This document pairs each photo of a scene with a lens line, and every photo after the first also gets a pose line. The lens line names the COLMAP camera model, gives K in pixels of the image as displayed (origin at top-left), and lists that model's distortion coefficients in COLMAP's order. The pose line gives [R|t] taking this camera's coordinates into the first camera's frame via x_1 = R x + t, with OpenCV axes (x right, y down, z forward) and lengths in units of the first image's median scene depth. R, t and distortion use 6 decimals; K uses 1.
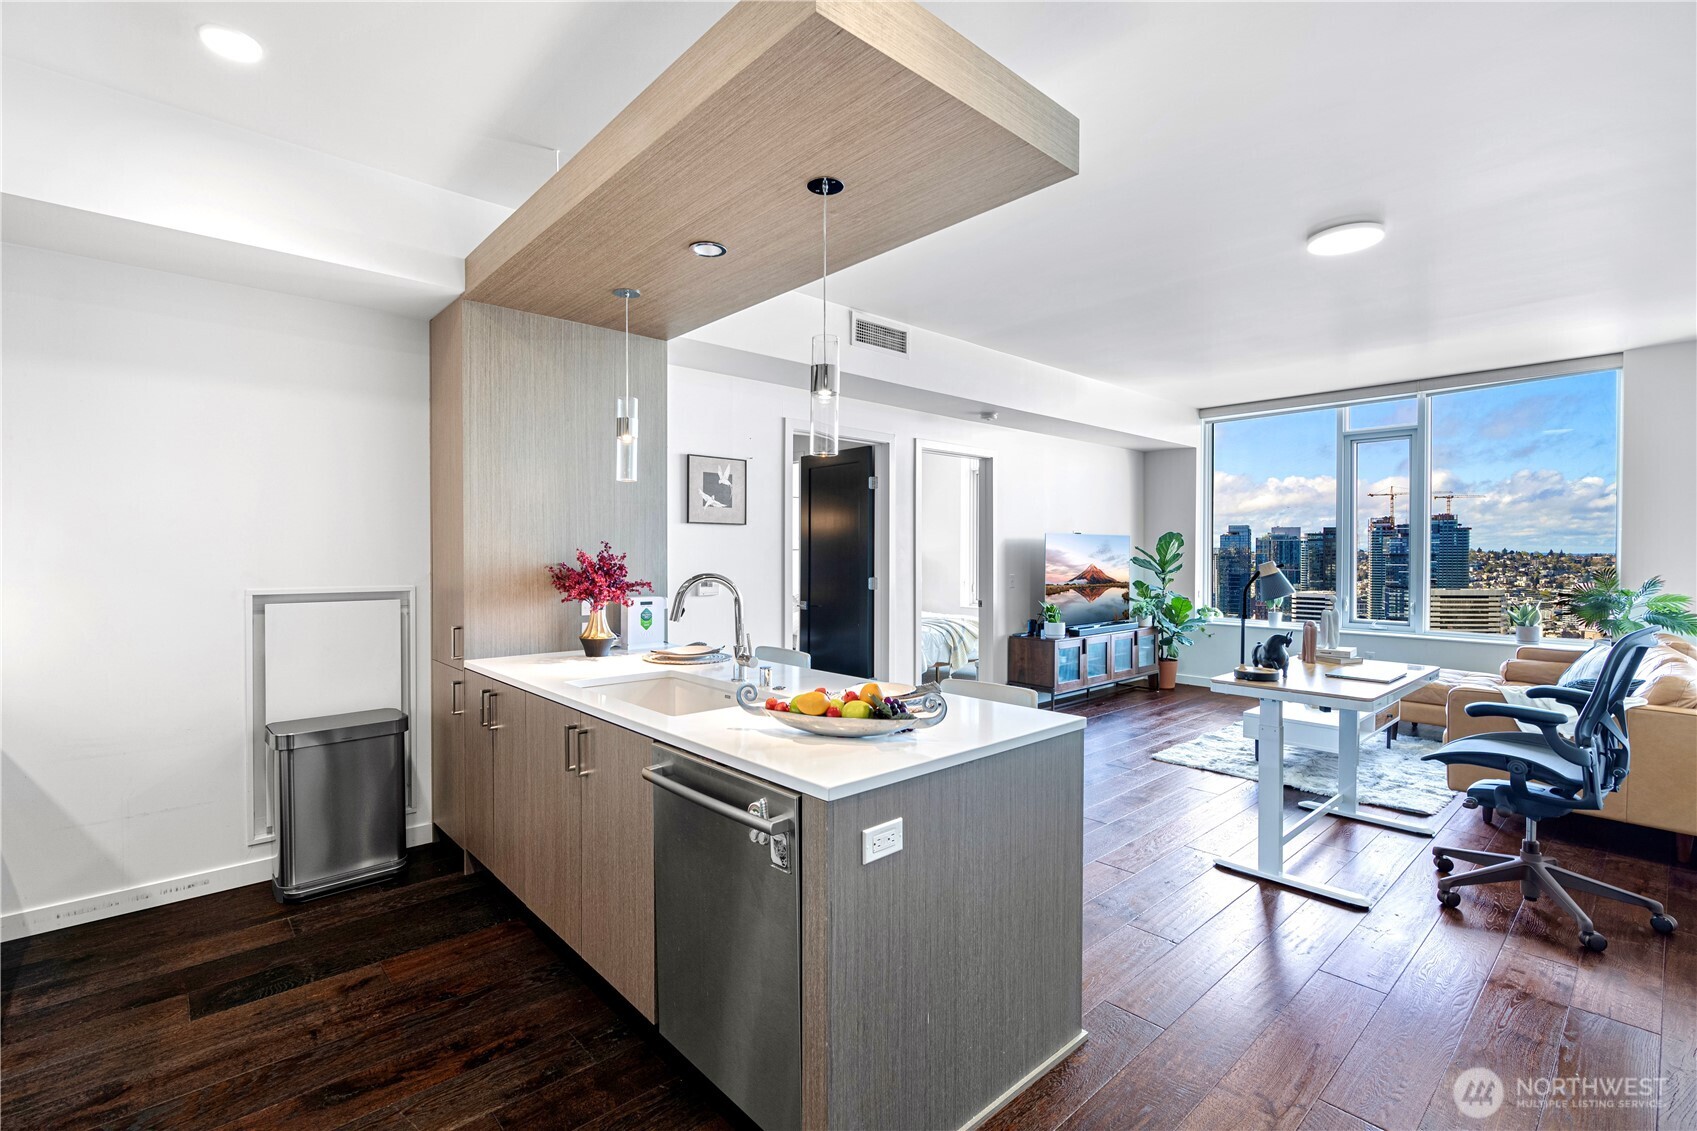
lens RADIAL K [[762.8, 0, 844.9], [0, 762.8, 561.5], [0, 0, 1]] dist [0.000066, 0.000103]
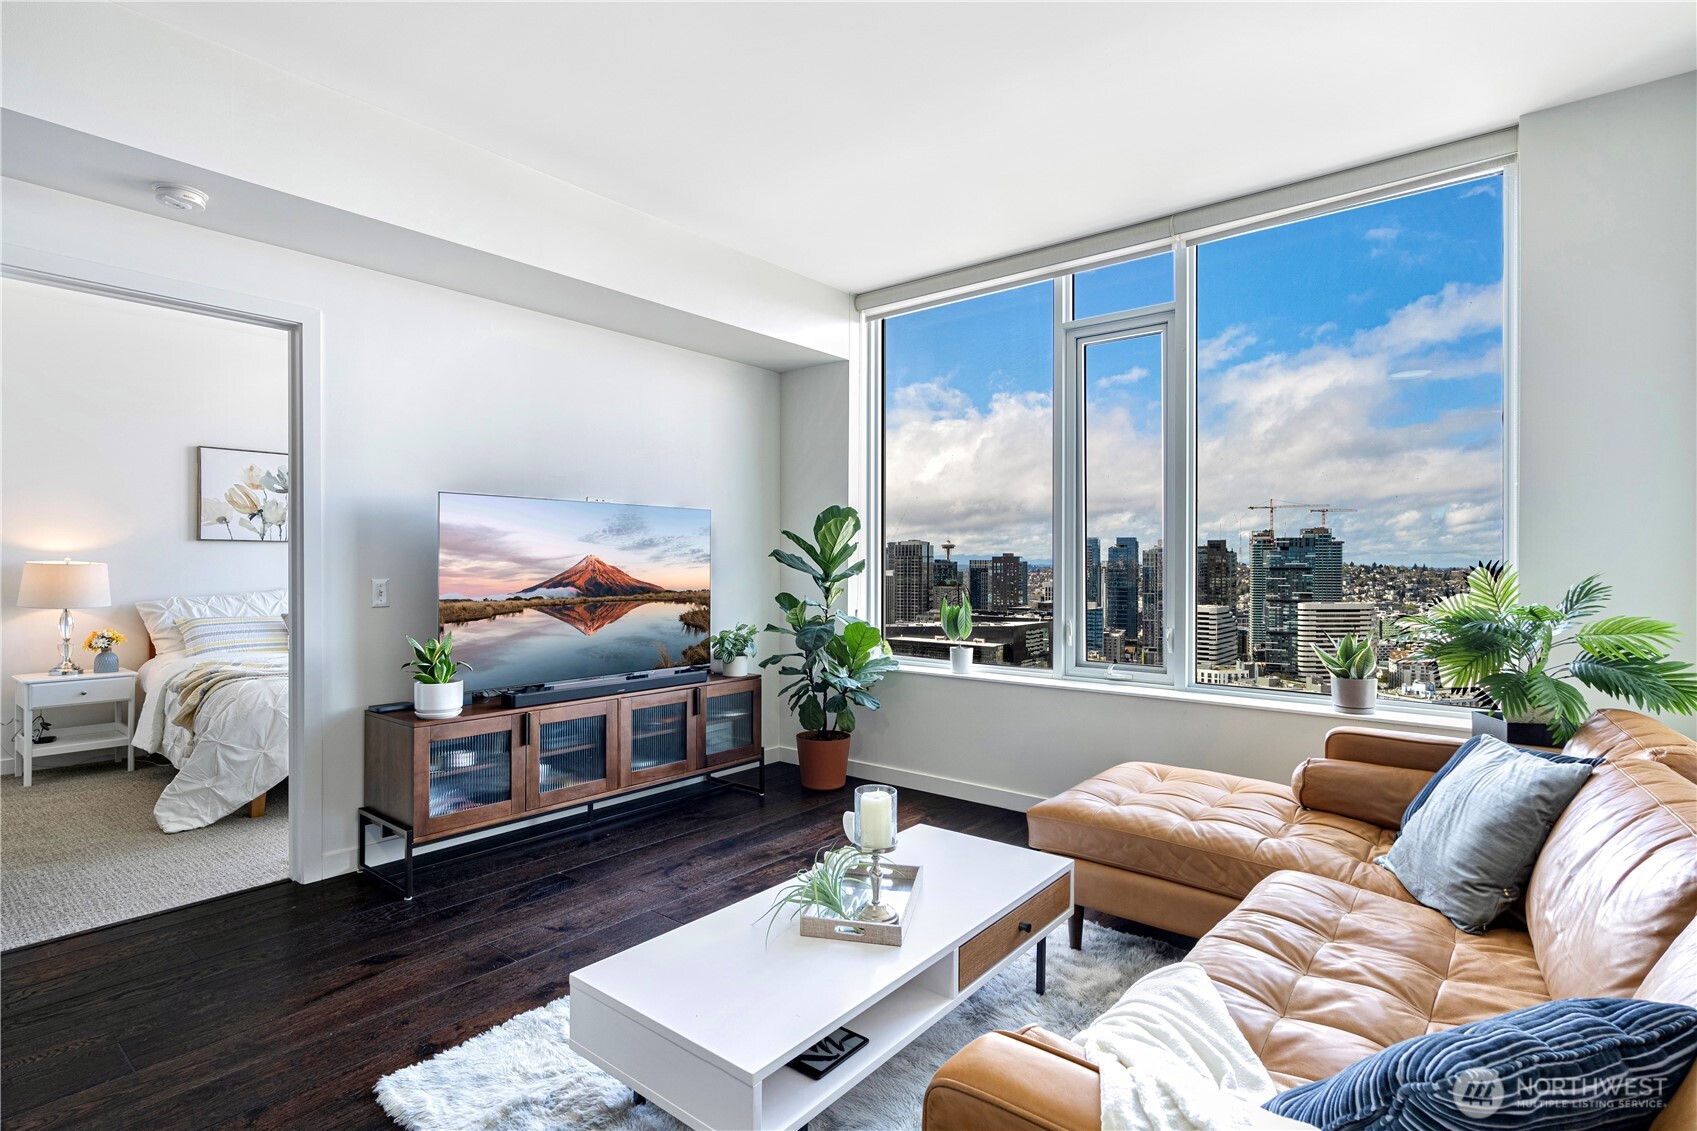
lens RADIAL K [[839.5, 0, 841.5], [0, 839.5, 563.9], [0, 0, 1]] dist [0.001754, -0.000646]
pose [[0.989117, 0.003308, 0.147091, 0.331644], [-0.001439, 0.999917, -0.012817, 0.011349], [-0.147121, 0.012466, 0.989040, 0.346159]]
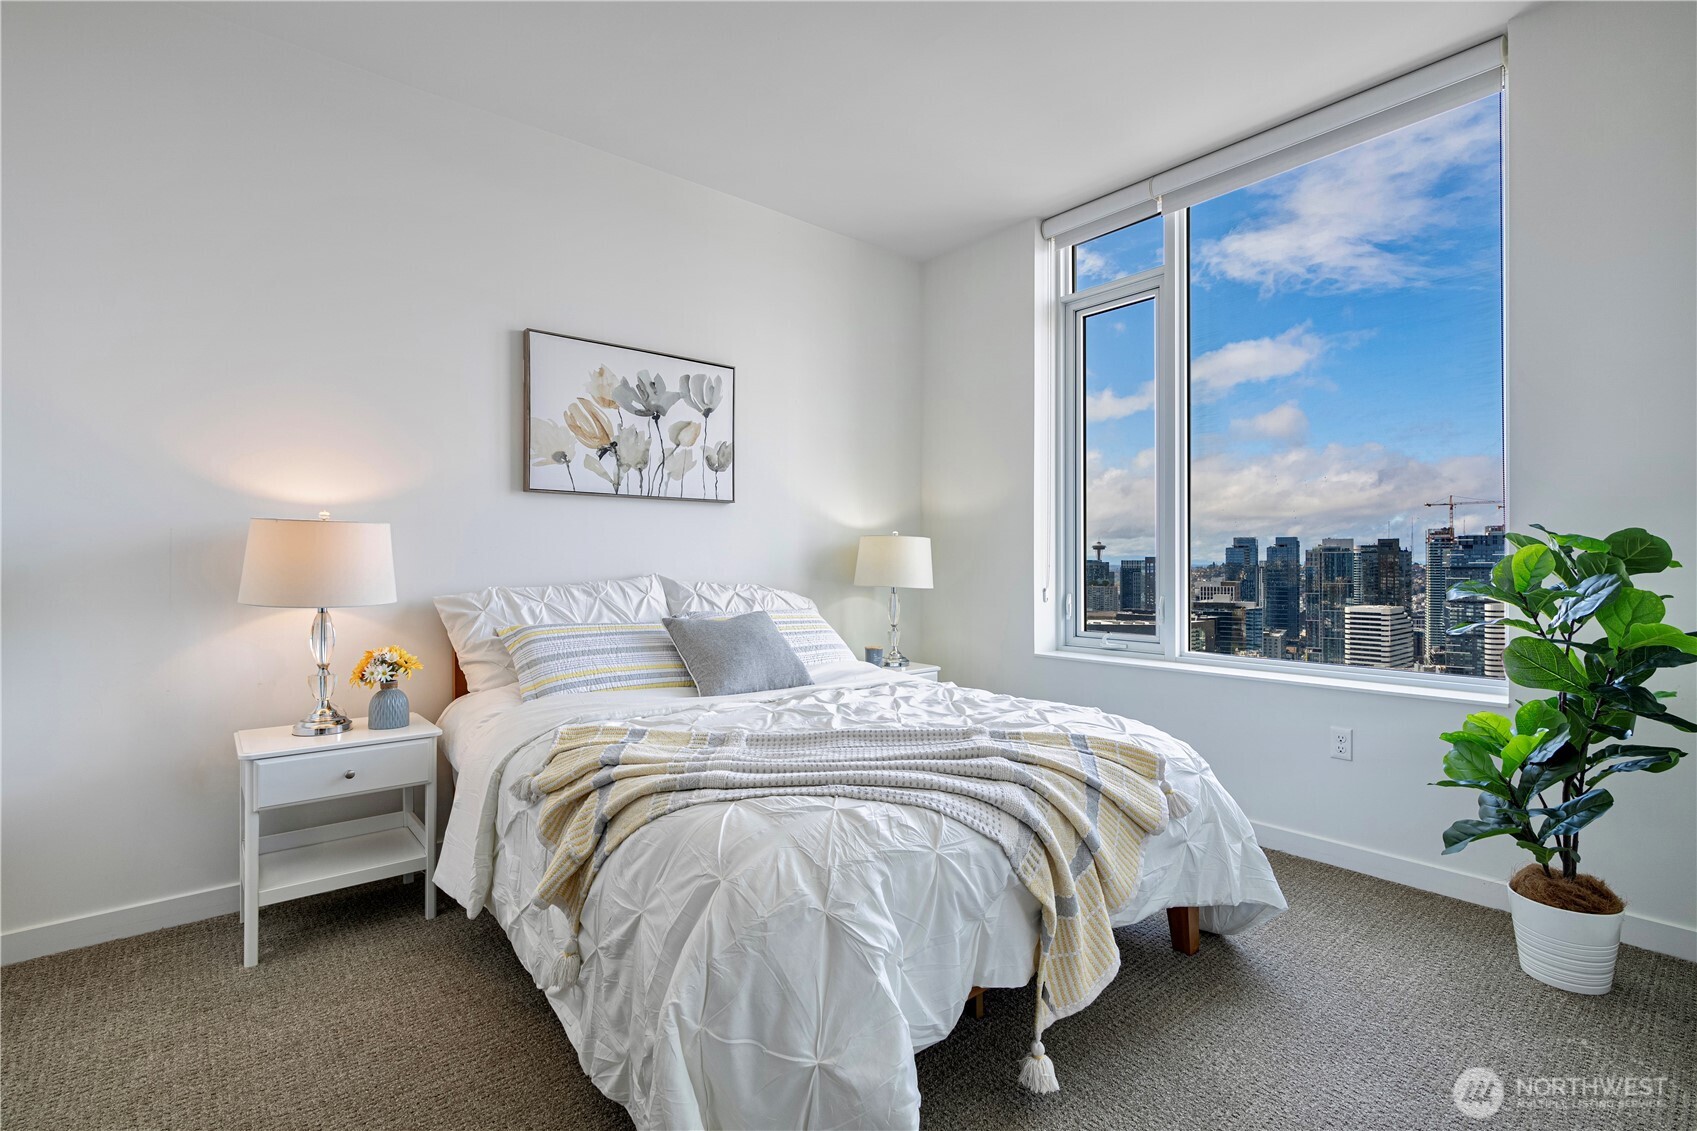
lens RADIAL K [[772.6, 0, 848.7], [0, 772.6, 570.3], [0, 0, 1]] dist [0.000432, 0.000159]
pose [[0.999346, 0.000585, -0.036163, 0.087611], [-0.000786, 0.999984, -0.005546, 0.023407], [0.036159, 0.005571, 0.999331, 0.727896]]
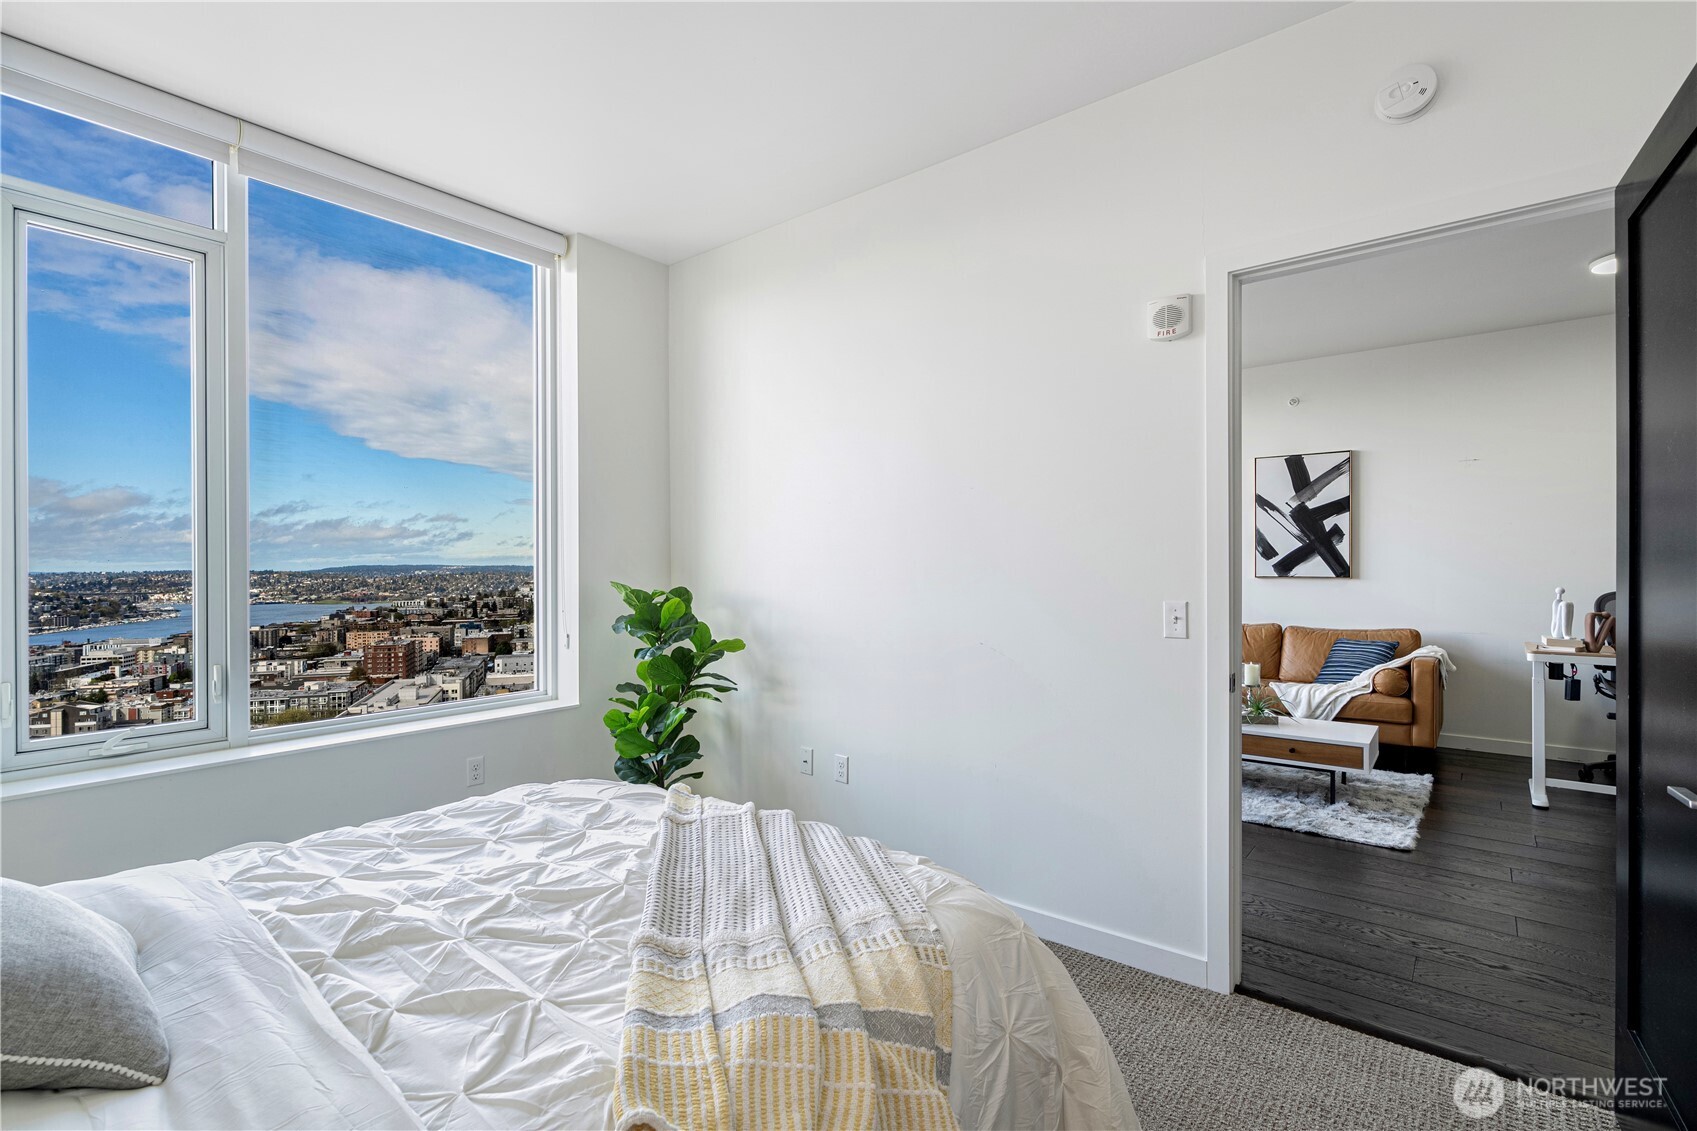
lens RADIAL K [[772.6, 0, 848.7], [0, 772.6, 570.3], [0, 0, 1]] dist [0.000432, 0.000159]
pose [[-0.157119, -0.006192, 0.987560, -0.113183], [0.019876, 0.999758, 0.009430, -0.002683], [-0.987380, 0.021111, -0.156958, 0.950555]]
